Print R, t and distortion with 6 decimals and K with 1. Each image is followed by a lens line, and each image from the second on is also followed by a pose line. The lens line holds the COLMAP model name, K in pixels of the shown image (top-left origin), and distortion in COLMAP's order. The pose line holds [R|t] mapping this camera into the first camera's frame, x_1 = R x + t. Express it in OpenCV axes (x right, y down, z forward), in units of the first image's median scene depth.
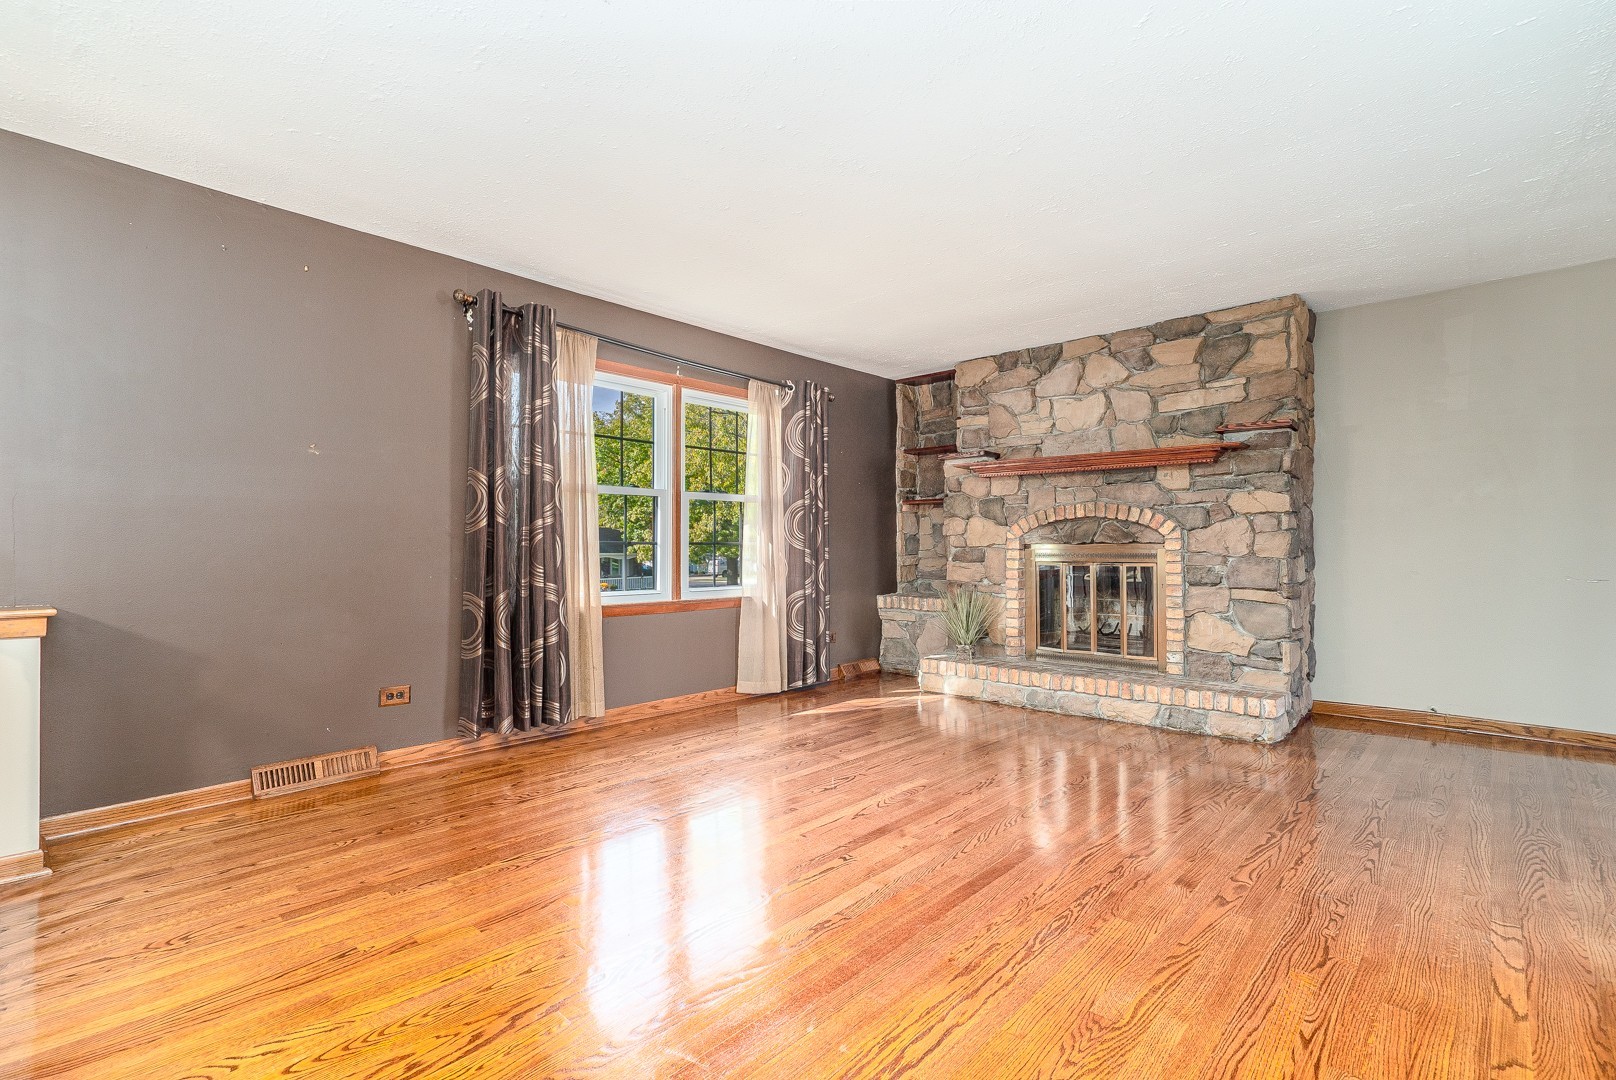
lens RADIAL K [[728.8, 0, 809.4], [0, 728.8, 550.5], [0, 0, 1]] dist [-0.003633, -0.000410]
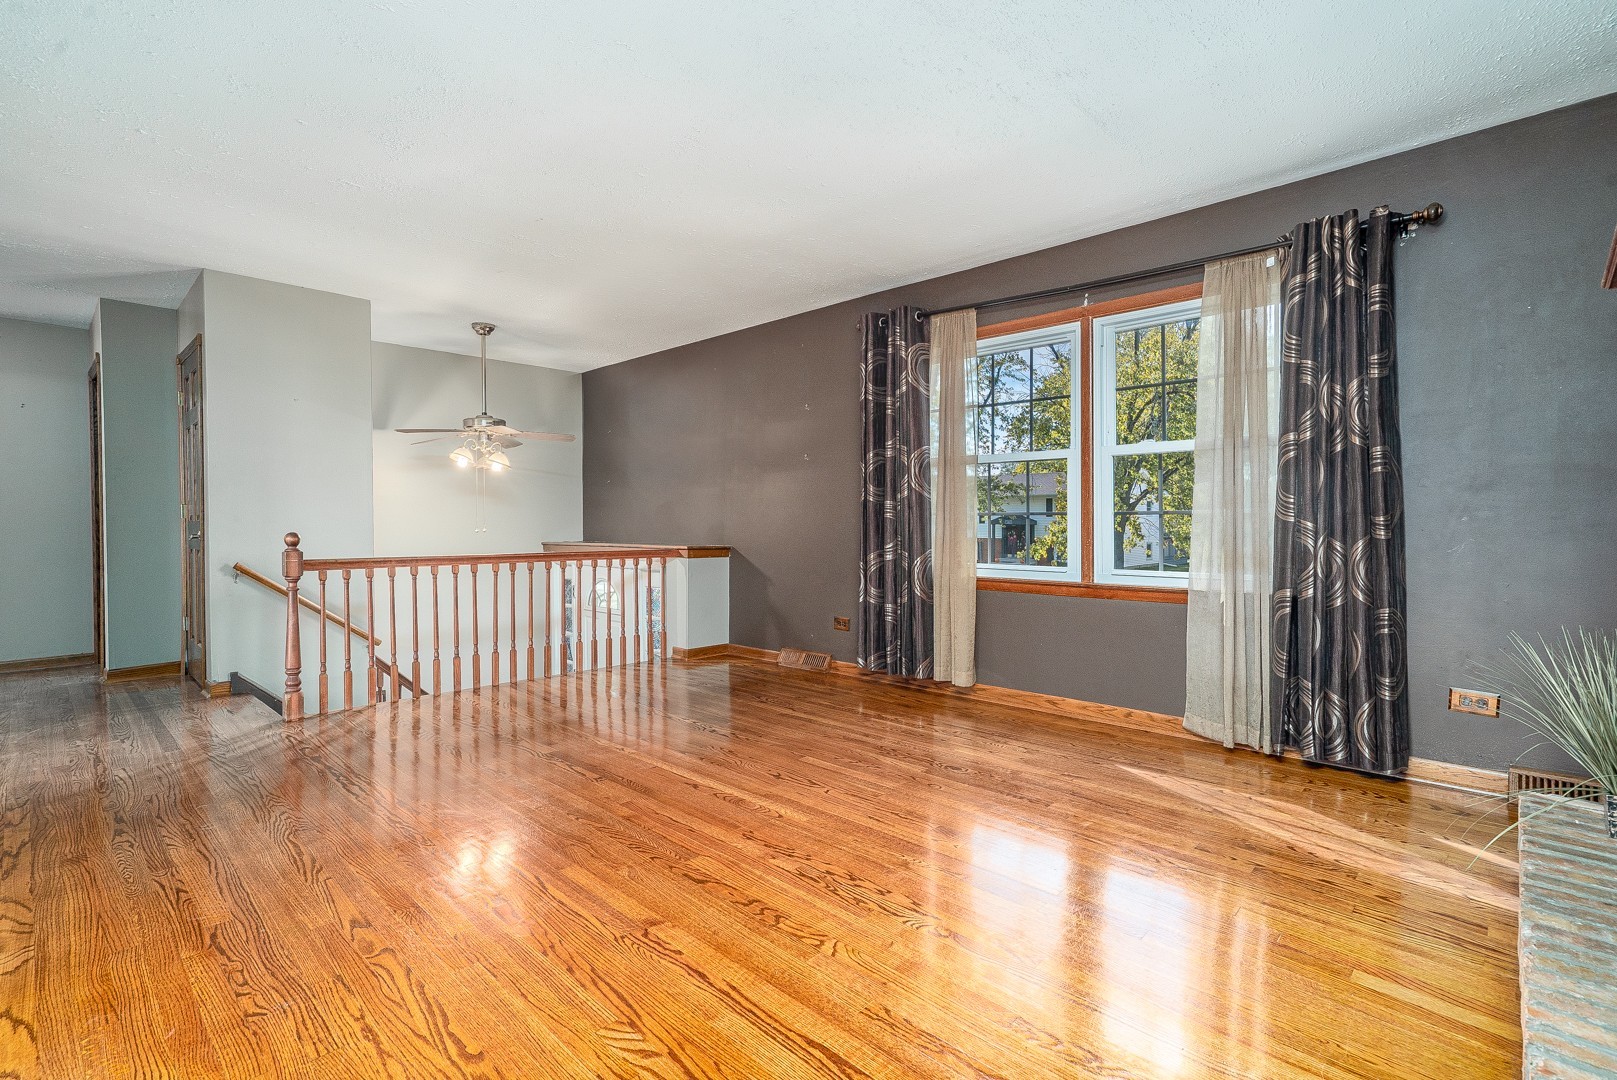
lens RADIAL K [[745.3, 0, 805.4], [0, 745.3, 533.8], [0, 0, 1]] dist [-0.000665, 0.000337]
pose [[-0.007306, 0.019567, -0.999782, 0.740657], [0.000725, 0.999808, 0.019562, -0.003665], [0.999973, -0.000582, -0.007319, 0.787037]]
